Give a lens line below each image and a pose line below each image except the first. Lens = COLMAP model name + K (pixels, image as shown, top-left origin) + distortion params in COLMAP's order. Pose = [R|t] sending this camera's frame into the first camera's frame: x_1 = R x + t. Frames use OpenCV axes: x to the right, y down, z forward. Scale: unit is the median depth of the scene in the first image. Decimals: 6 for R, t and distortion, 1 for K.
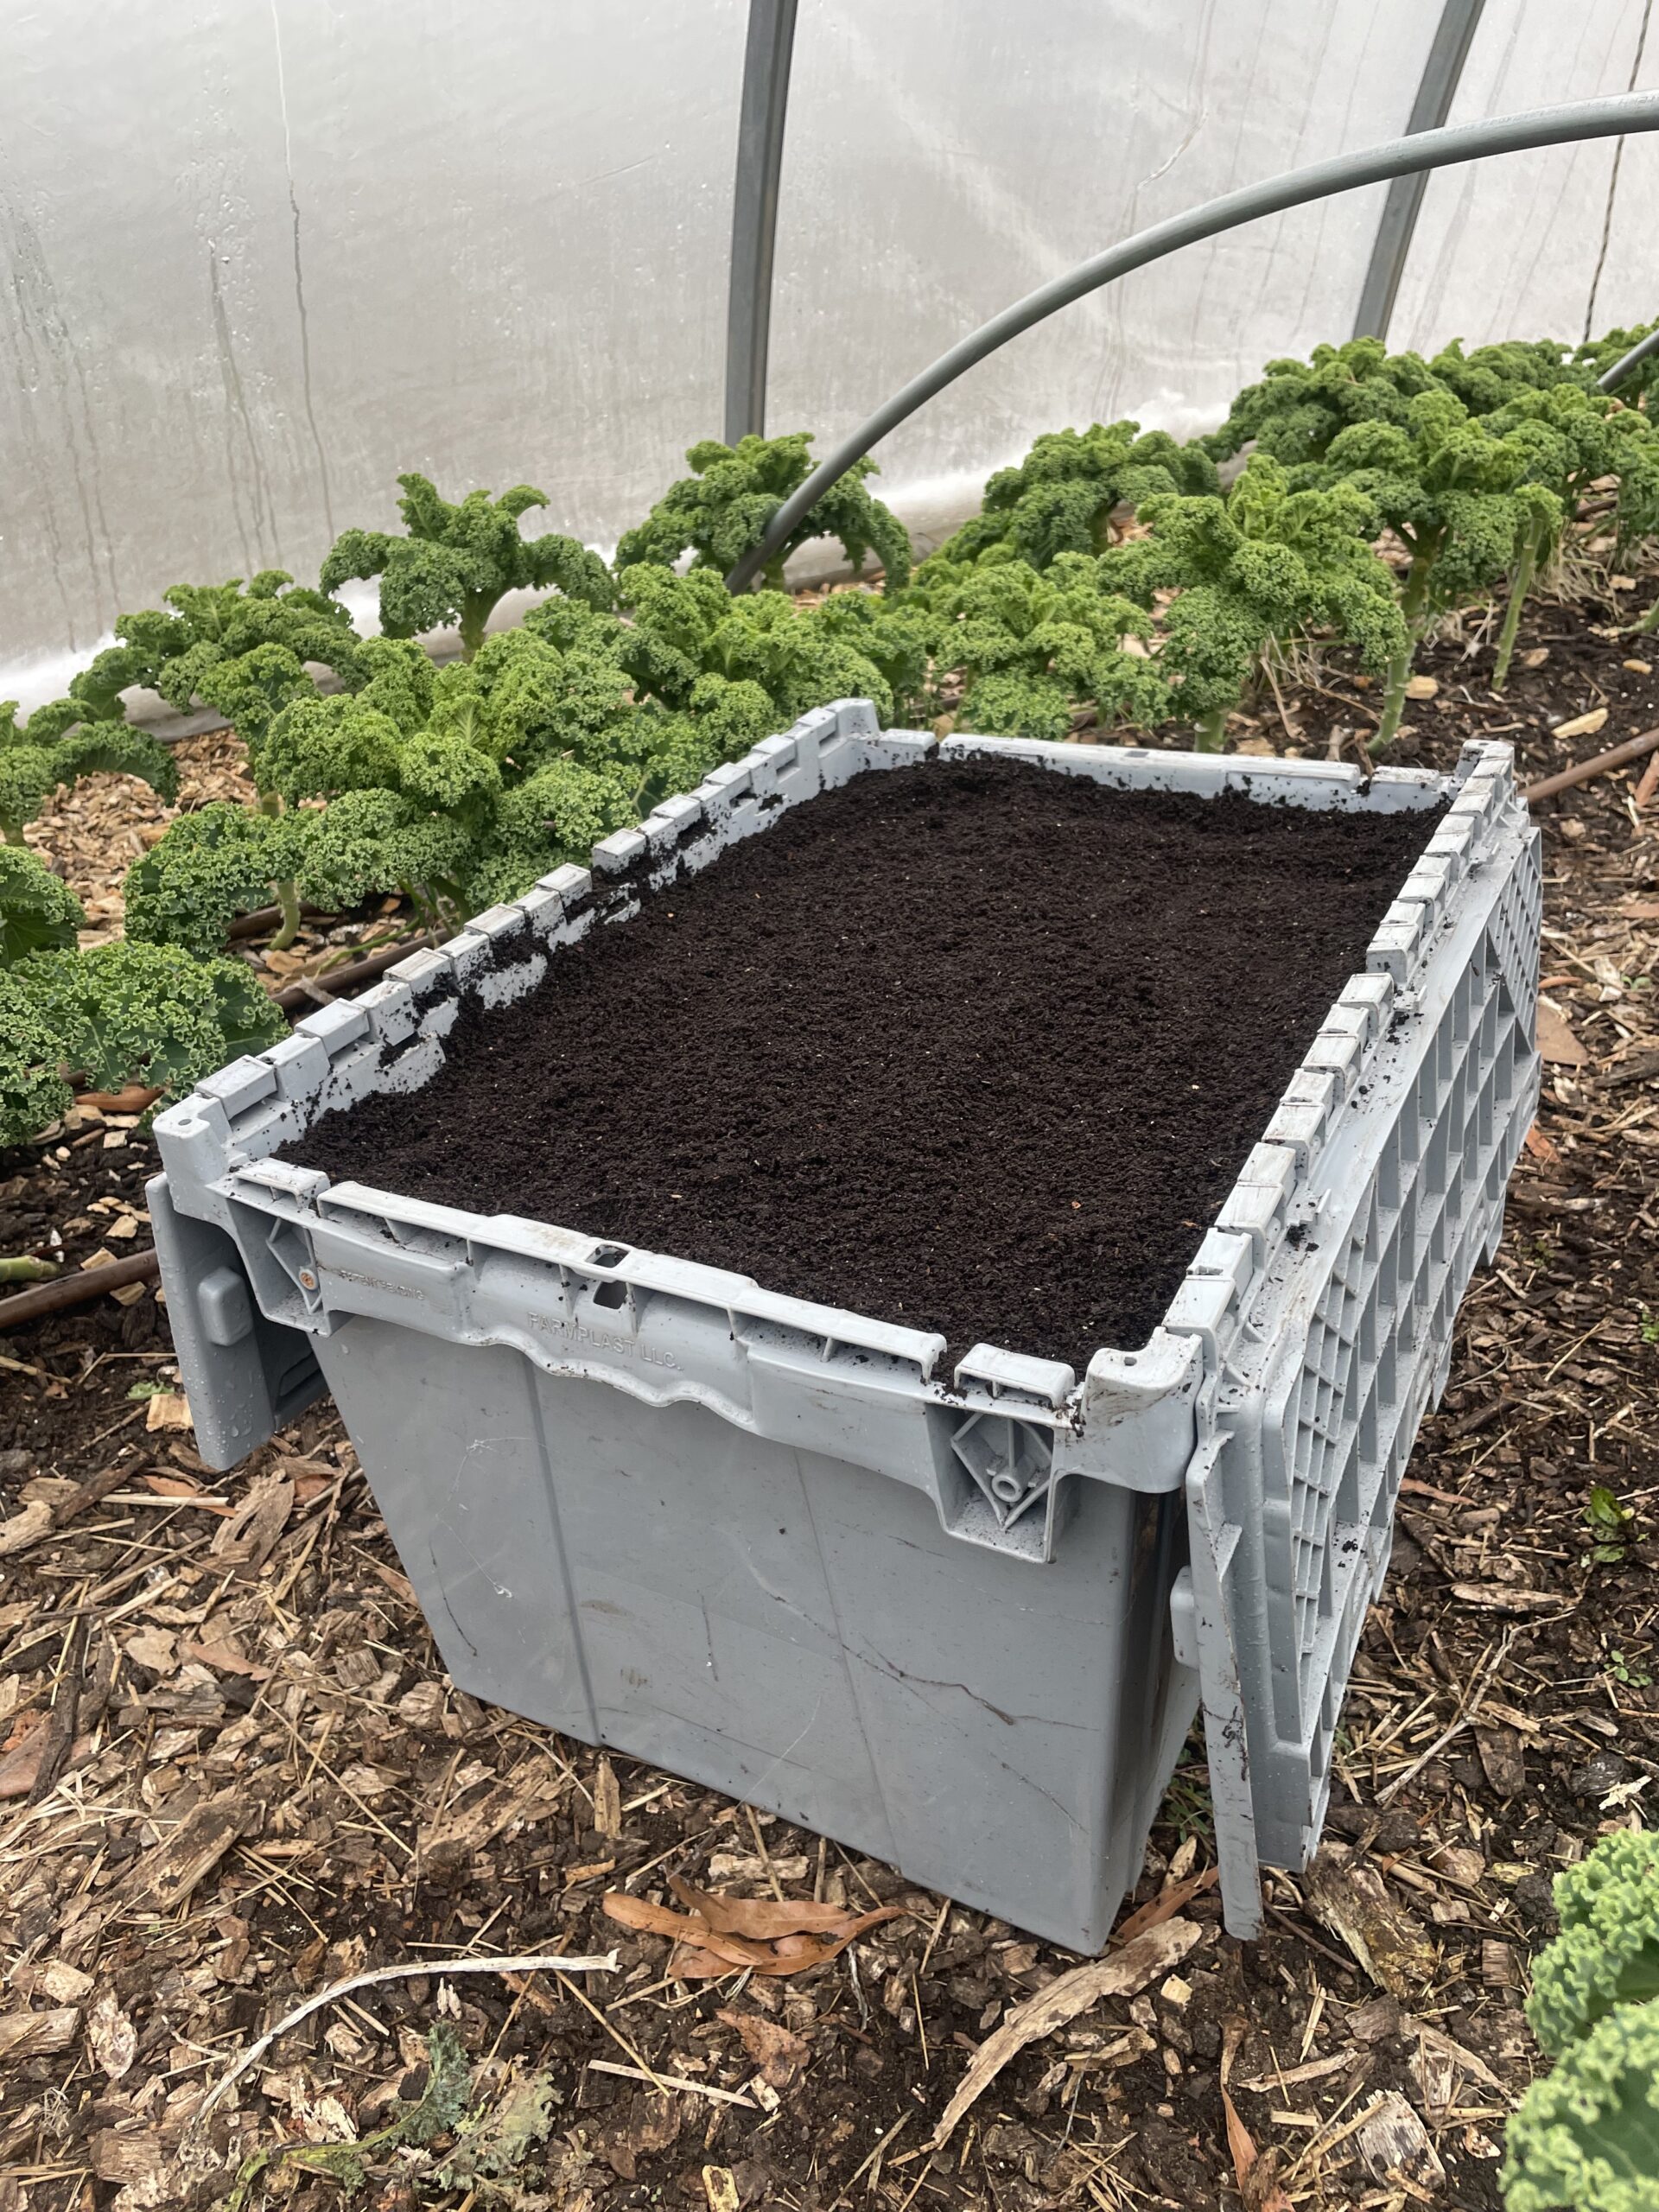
lens RADIAL K [[1672.4, 0, 823.3], [0, 1672.4, 1098.6], [0, 0, 1]] dist [0.093997, -0.113376]
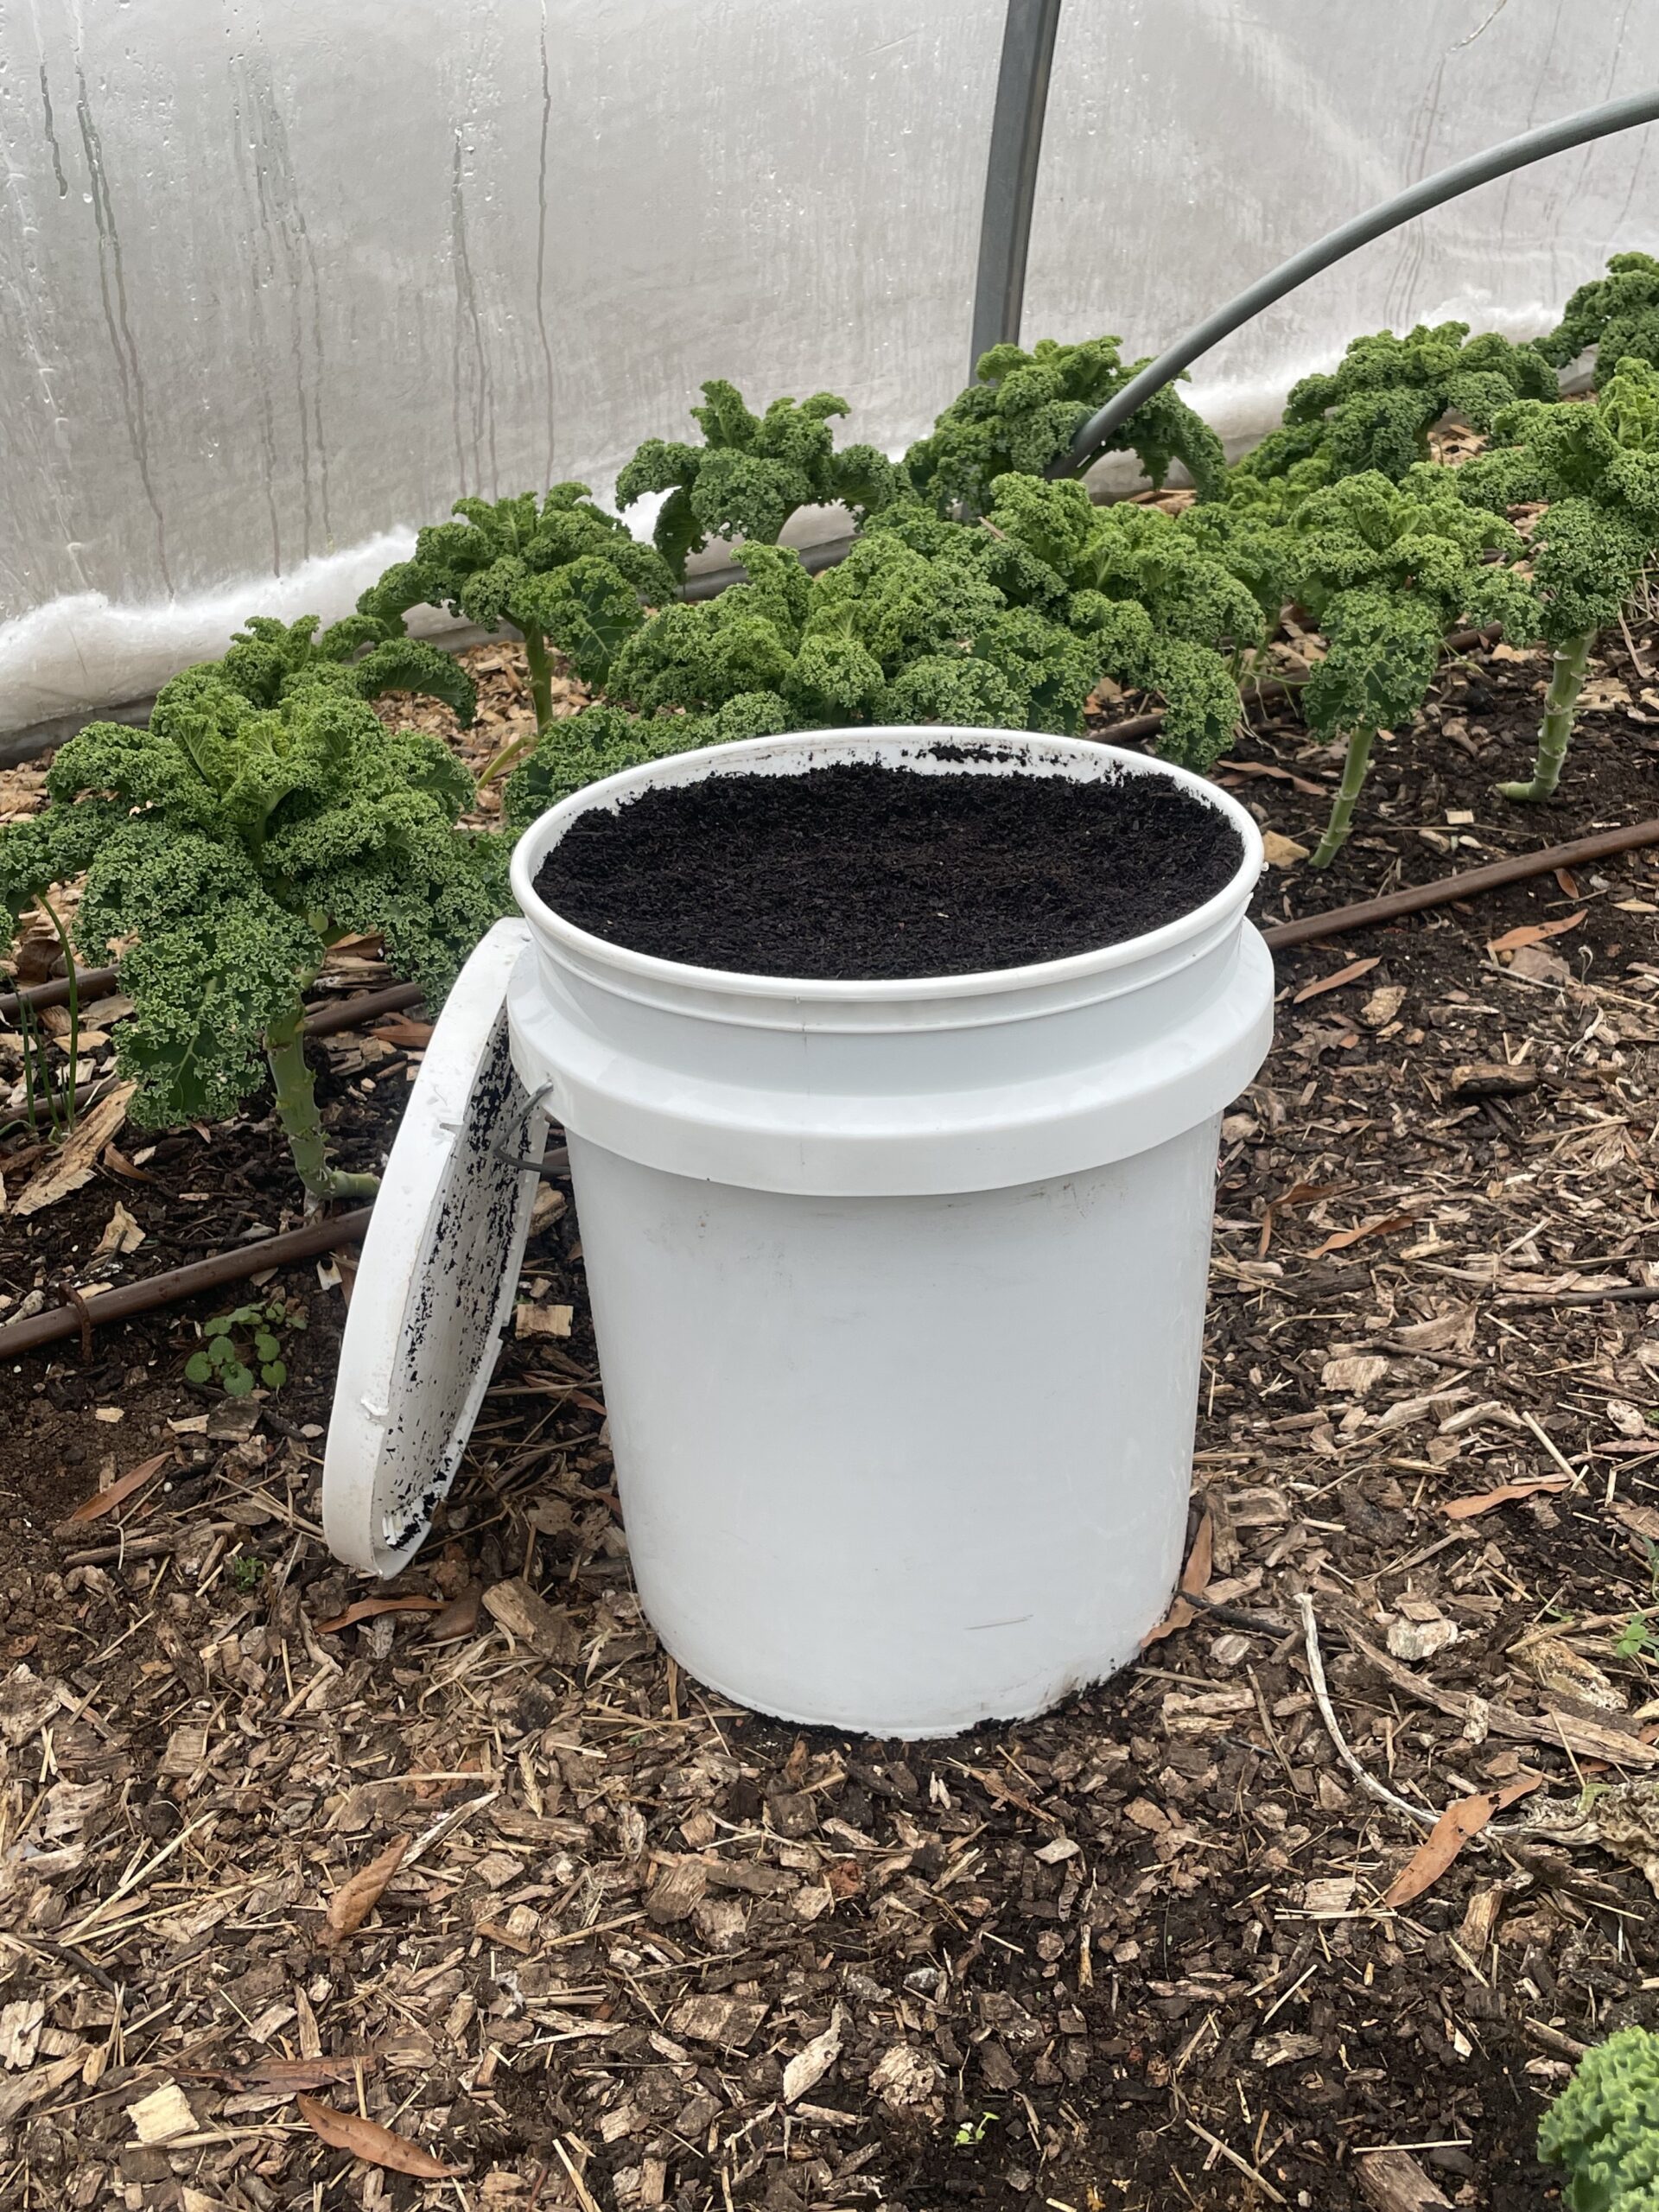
lens RADIAL K [[2259.0, 0, 833.2], [0, 2259.0, 1109.9], [0, 0, 1]] dist [0.104852, -0.130852]
pose [[0.999441, 0.013148, -0.030737, -0.121891], [-0.014609, 0.998749, -0.047819, 0.085109], [0.030070, 0.048241, 0.998383, -0.216002]]
